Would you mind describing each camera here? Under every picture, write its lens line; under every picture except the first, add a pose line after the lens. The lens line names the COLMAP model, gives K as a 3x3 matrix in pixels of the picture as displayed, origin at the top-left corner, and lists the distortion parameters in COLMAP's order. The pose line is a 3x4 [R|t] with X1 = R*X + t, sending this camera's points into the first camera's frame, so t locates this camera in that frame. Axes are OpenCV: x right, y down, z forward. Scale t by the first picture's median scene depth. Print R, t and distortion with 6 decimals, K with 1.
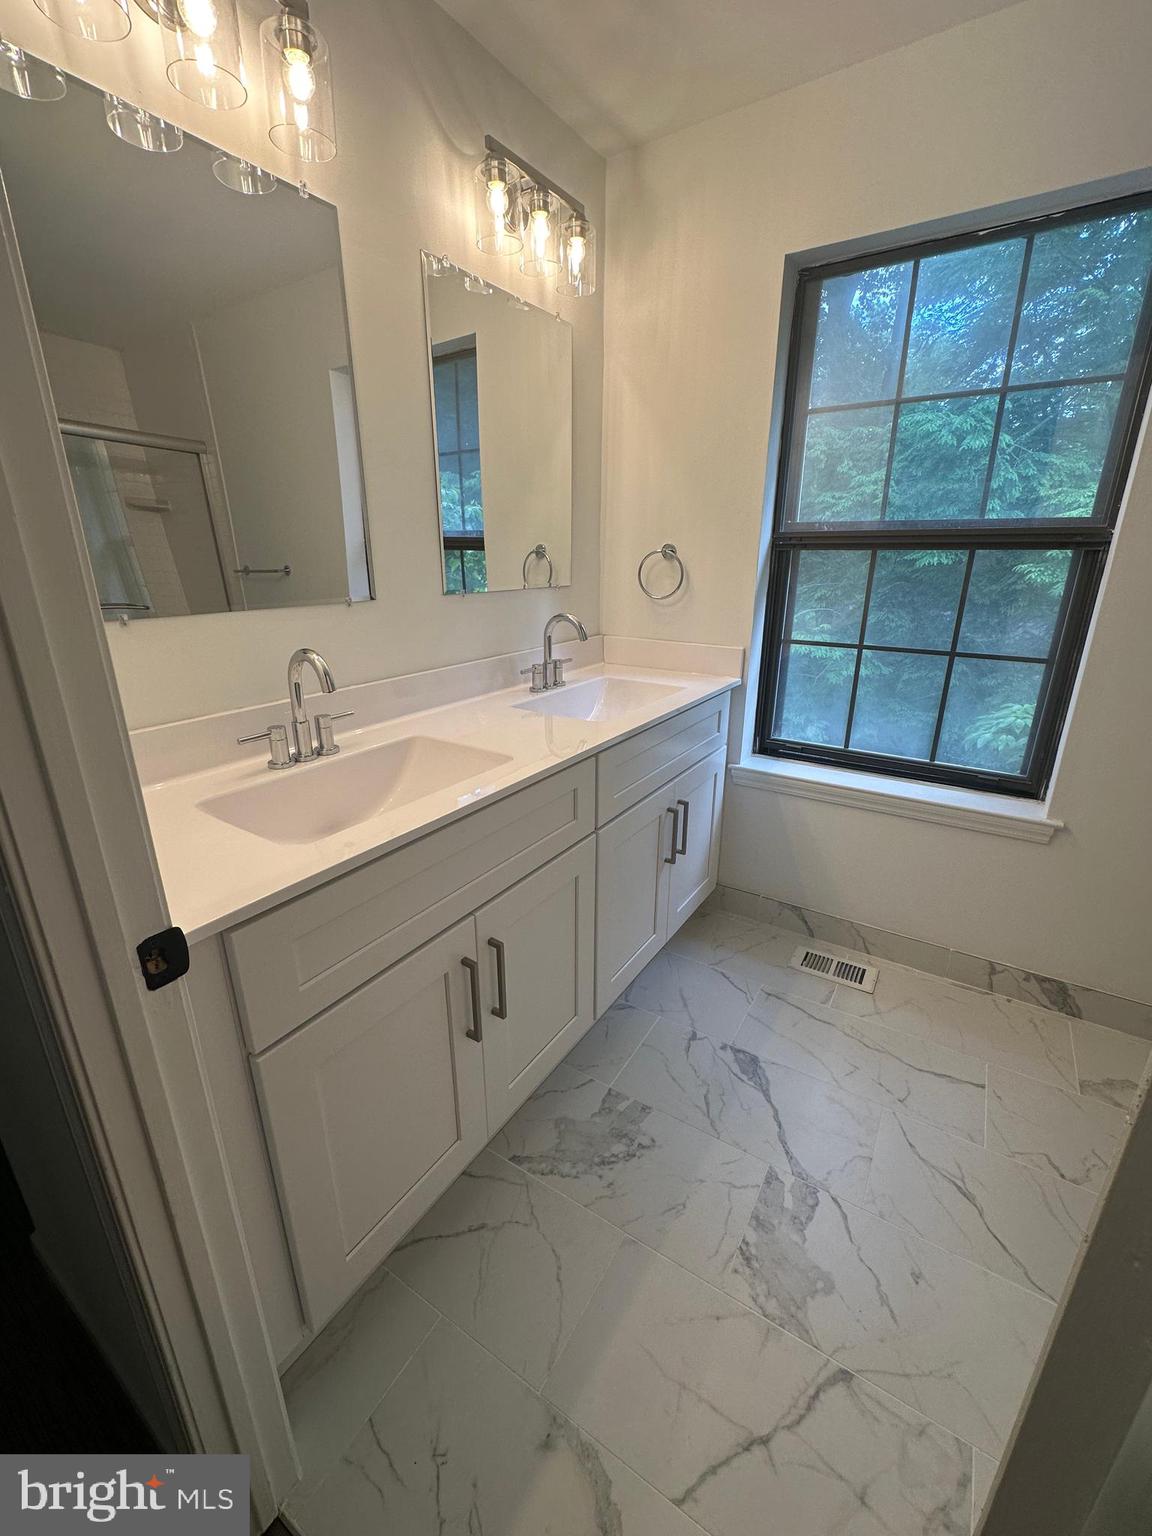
lens RADIAL K [[628.9, 0, 564.4], [0, 628.9, 764.4], [0, 0, 1]] dist [-0.004860, 0.001274]
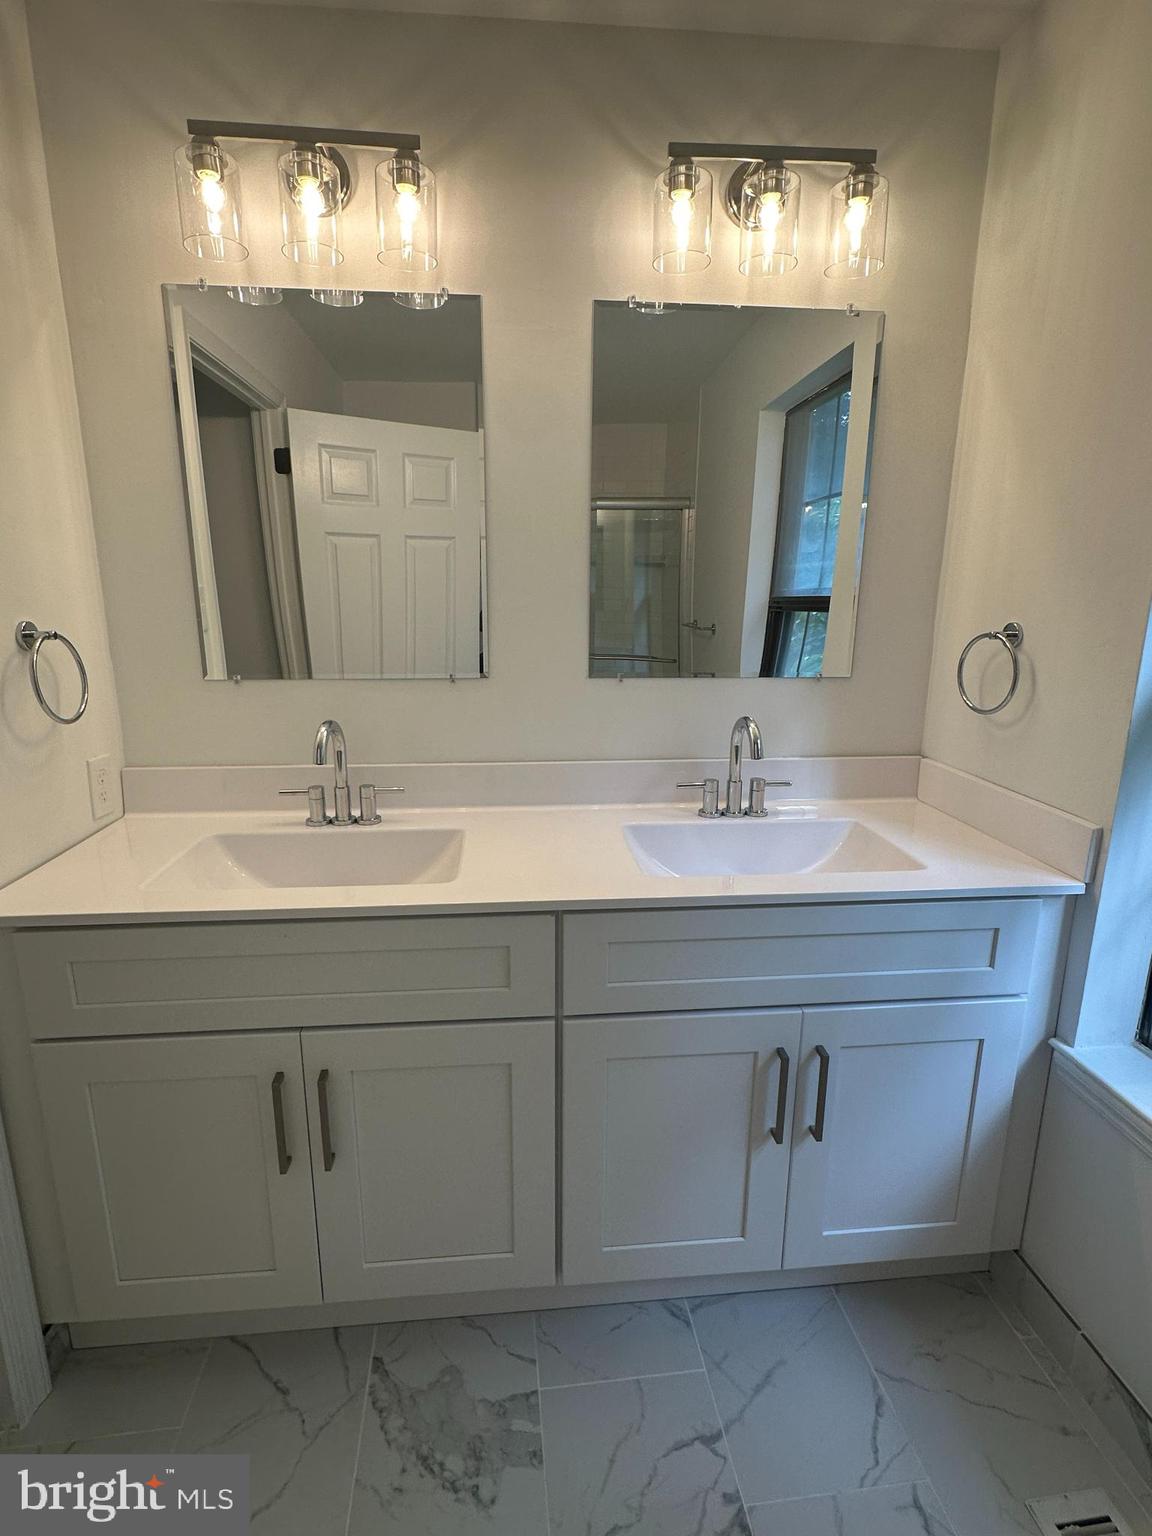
lens RADIAL K [[748.4, 0, 570.4], [0, 748.4, 766.0], [0, 0, 1]] dist [-0.003154, 0.000191]
pose [[0.634437, 0.177873, -0.752231, 0.647219], [-0.254498, 0.966972, 0.014005, -0.187174], [0.729877, 0.182556, 0.658751, 0.392532]]
